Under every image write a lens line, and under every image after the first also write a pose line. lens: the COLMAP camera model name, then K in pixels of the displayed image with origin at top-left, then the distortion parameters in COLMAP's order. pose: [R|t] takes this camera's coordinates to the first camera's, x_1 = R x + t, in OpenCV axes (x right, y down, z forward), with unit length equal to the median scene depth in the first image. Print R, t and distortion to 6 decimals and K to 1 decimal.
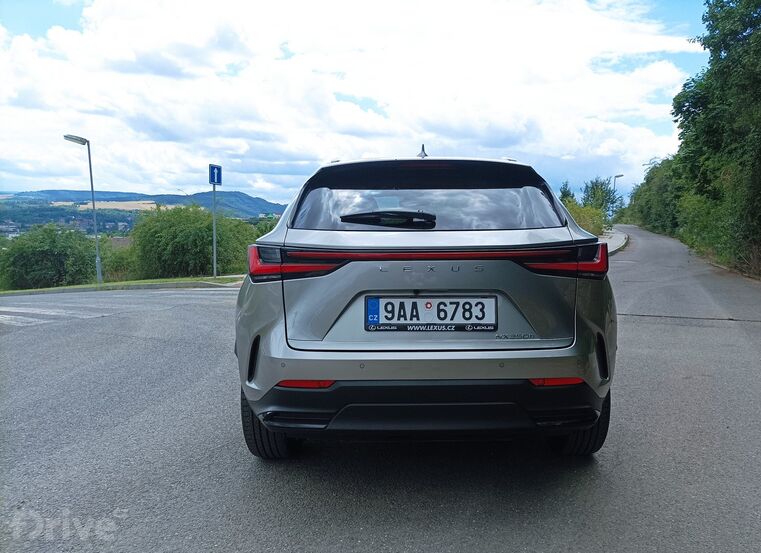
lens RADIAL K [[642.6, 0, 380.4], [0, 642.6, 277.6], [0, 0, 1]] dist [0.040053, -0.026827]
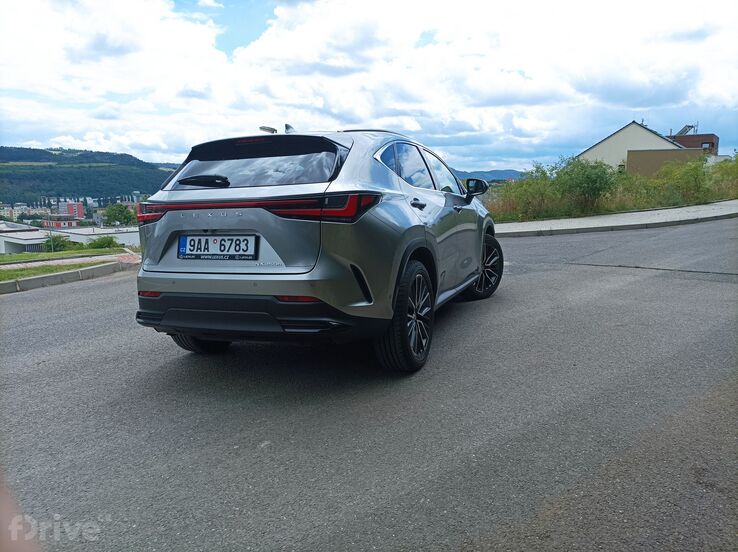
lens RADIAL K [[573.5, 0, 349.4], [0, 573.5, 253.7], [0, 0, 1]] dist [0.029190, -0.015578]
pose [[0.922659, 0.012583, -0.385411, 0.775434], [-0.002497, 0.999642, 0.026657, 0.033557], [0.385609, -0.023633, 0.922360, -0.047670]]
